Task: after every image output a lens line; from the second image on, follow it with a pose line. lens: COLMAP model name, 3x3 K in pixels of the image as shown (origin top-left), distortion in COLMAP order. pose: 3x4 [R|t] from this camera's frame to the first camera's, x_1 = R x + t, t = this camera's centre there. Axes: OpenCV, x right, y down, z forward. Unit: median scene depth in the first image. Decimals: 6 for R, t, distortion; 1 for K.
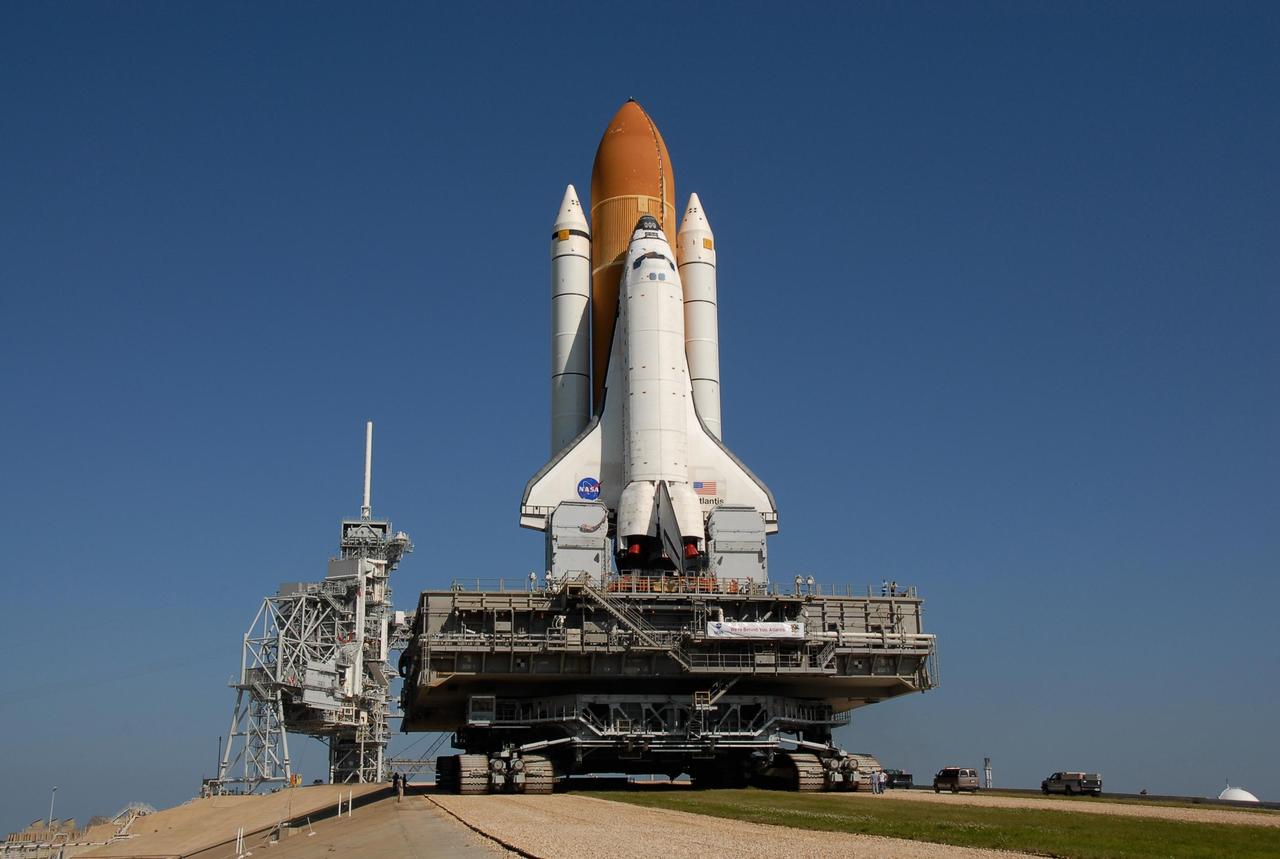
lens RADIAL K [[1453.9, 0, 640.0], [0, 1453.9, 429.5], [0, 0, 1]] dist [-0.082806, 0.001727]
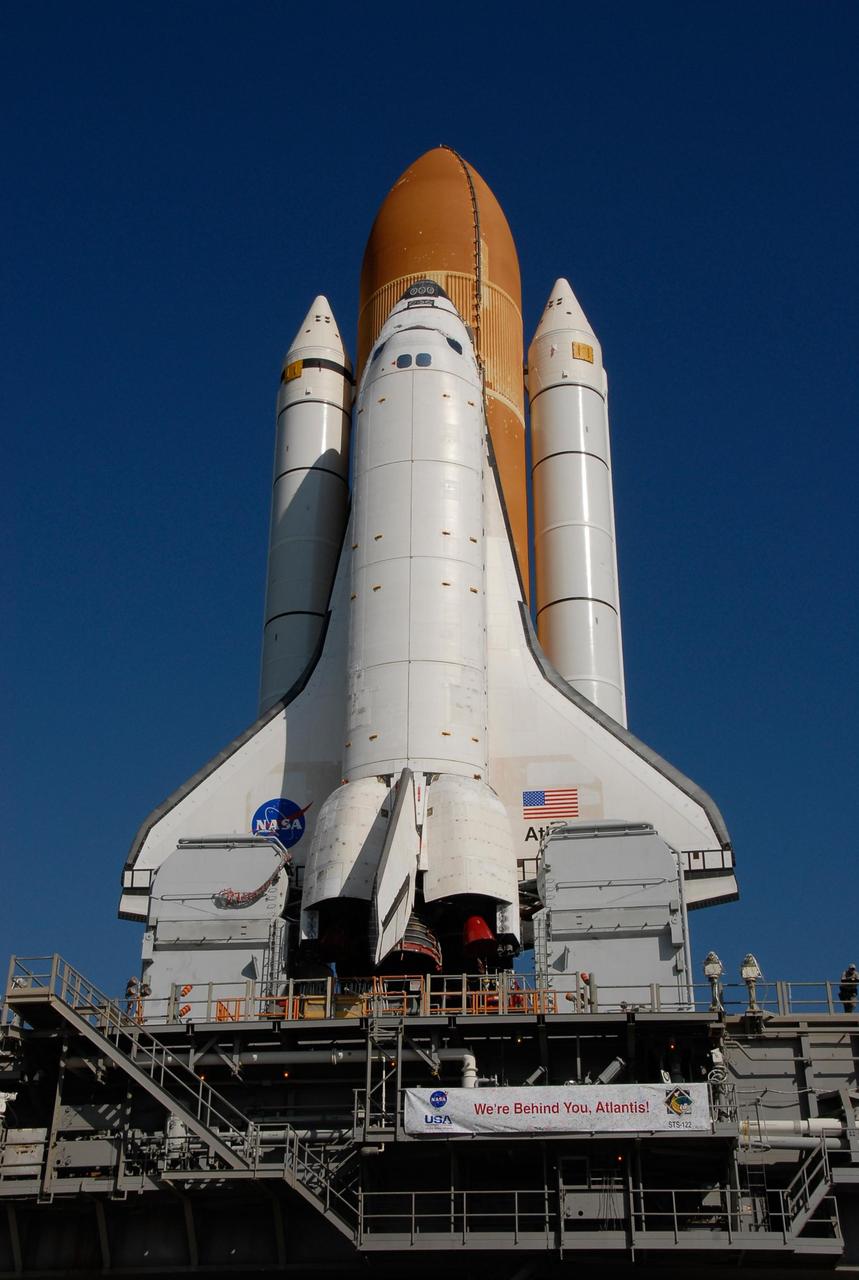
lens RADIAL K [[1596.6, 0, 429.5], [0, 1596.6, 640.0], [0, 0, 1]] dist [0.058396, 0.076238]
pose [[0.956663, -0.125508, -0.262762, 0.154125], [0.061091, 0.968772, -0.240311, 0.114961], [0.284717, 0.213844, 0.934456, 0.598037]]
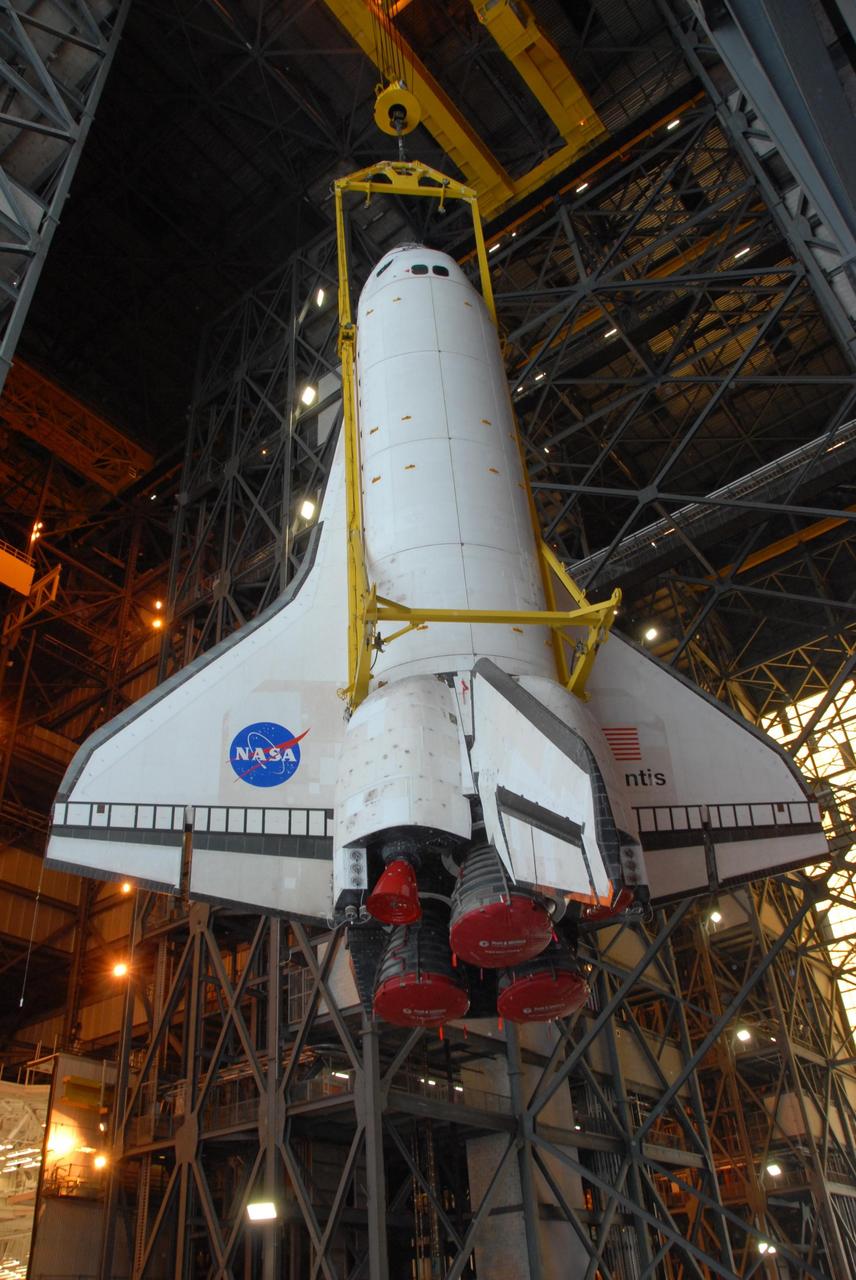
lens RADIAL K [[1009.8, 0, 423.9], [0, 1009.8, 658.9], [0, 0, 1]] dist [-0.172871, 0.132585]
pose [[0.996154, -0.080578, -0.034421, 0.011930], [0.064296, 0.939086, -0.337614, 0.109628], [0.059529, 0.334103, 0.940655, 0.843912]]
